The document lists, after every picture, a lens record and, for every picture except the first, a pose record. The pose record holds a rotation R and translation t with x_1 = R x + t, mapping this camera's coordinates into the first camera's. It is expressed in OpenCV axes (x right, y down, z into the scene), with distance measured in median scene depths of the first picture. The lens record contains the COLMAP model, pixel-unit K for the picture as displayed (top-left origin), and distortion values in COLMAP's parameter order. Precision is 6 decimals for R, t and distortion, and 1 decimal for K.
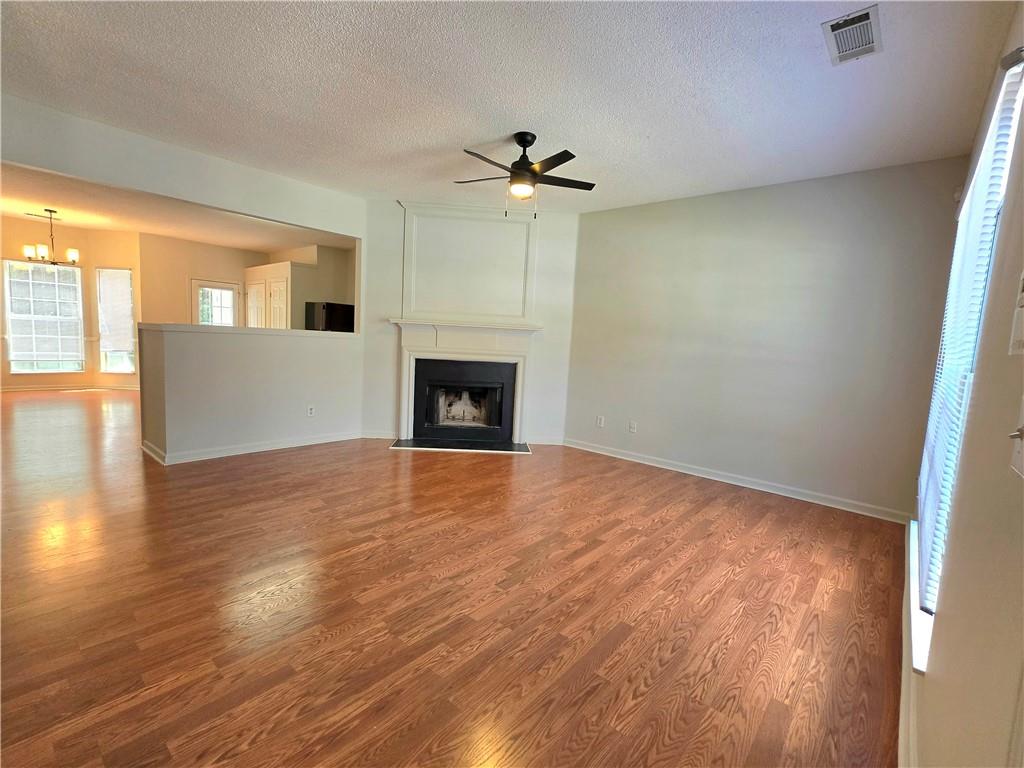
lens RADIAL K [[461.6, 0, 511.0], [0, 461.6, 386.0], [0, 0, 1]] dist [-0.005704, 0.001598]
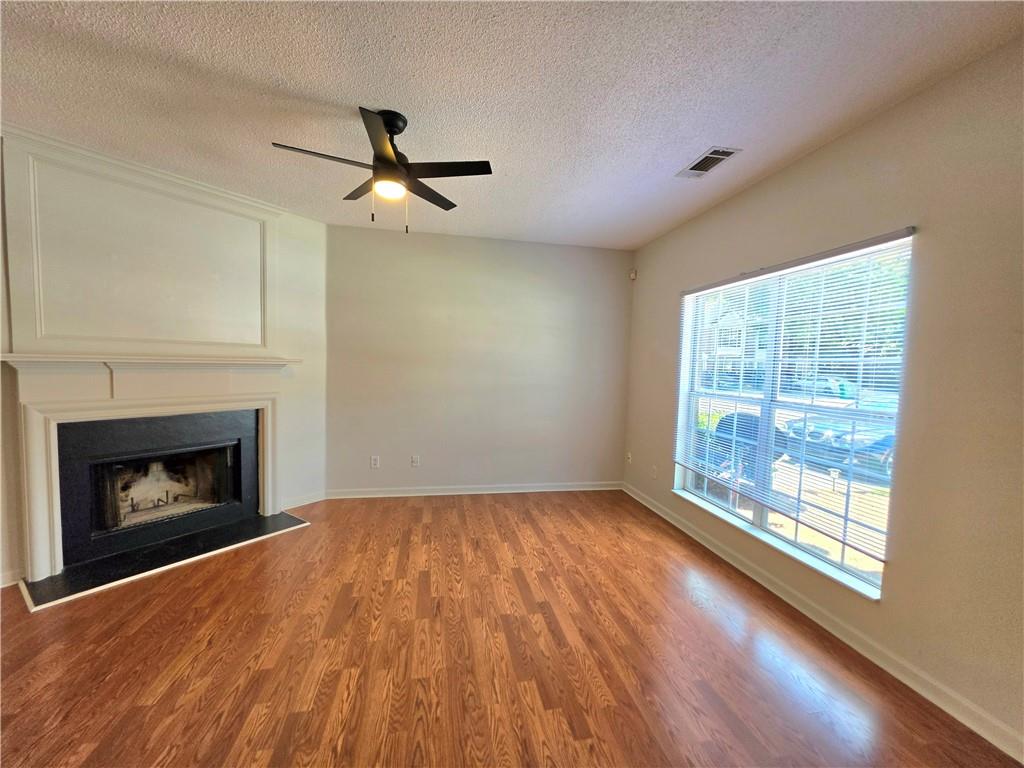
lens RADIAL K [[407.7, 0, 514.7], [0, 407.7, 389.0], [0, 0, 1]] dist [-0.004411, 0.001759]
pose [[0.622267, -0.085639, 0.778106, -0.387991], [0.090119, 0.995226, 0.037465, -0.112361], [-0.777600, 0.046809, 0.627014, 0.449791]]
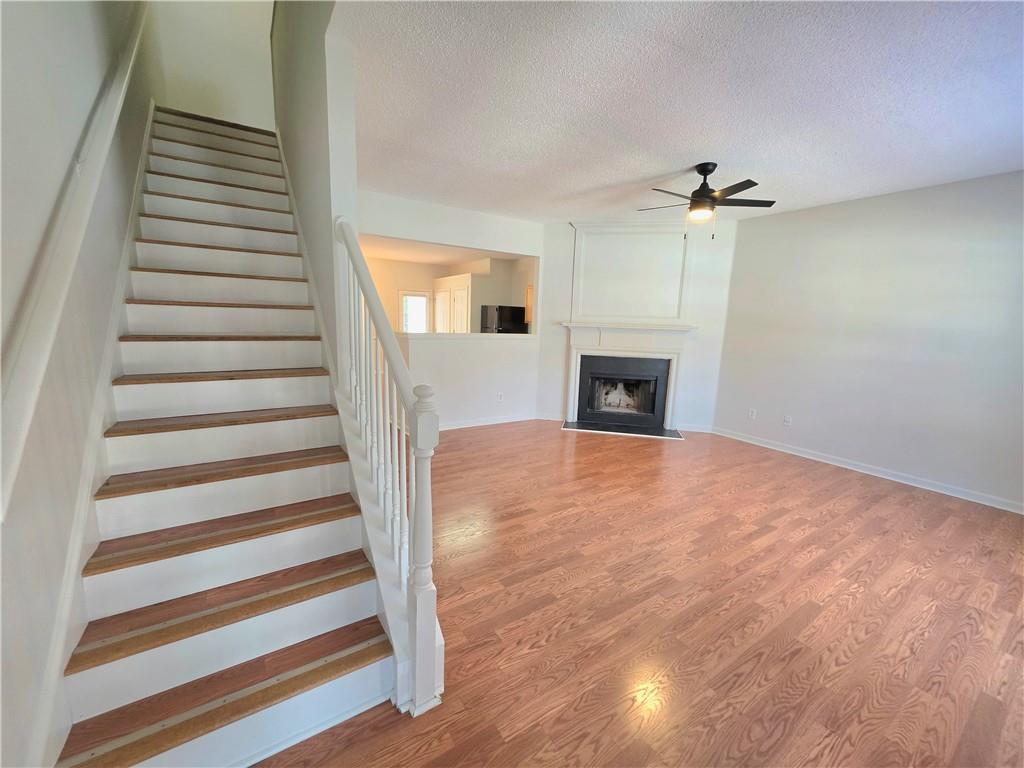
lens RADIAL K [[407.7, 0, 515.3], [0, 407.7, 388.1], [0, 0, 1]] dist [-0.004411, 0.001759]
pose [[0.962383, 0.023964, -0.270638, -0.134104], [-0.009683, 0.998495, 0.053980, -0.047422], [0.271525, -0.049329, 0.961166, -0.106760]]
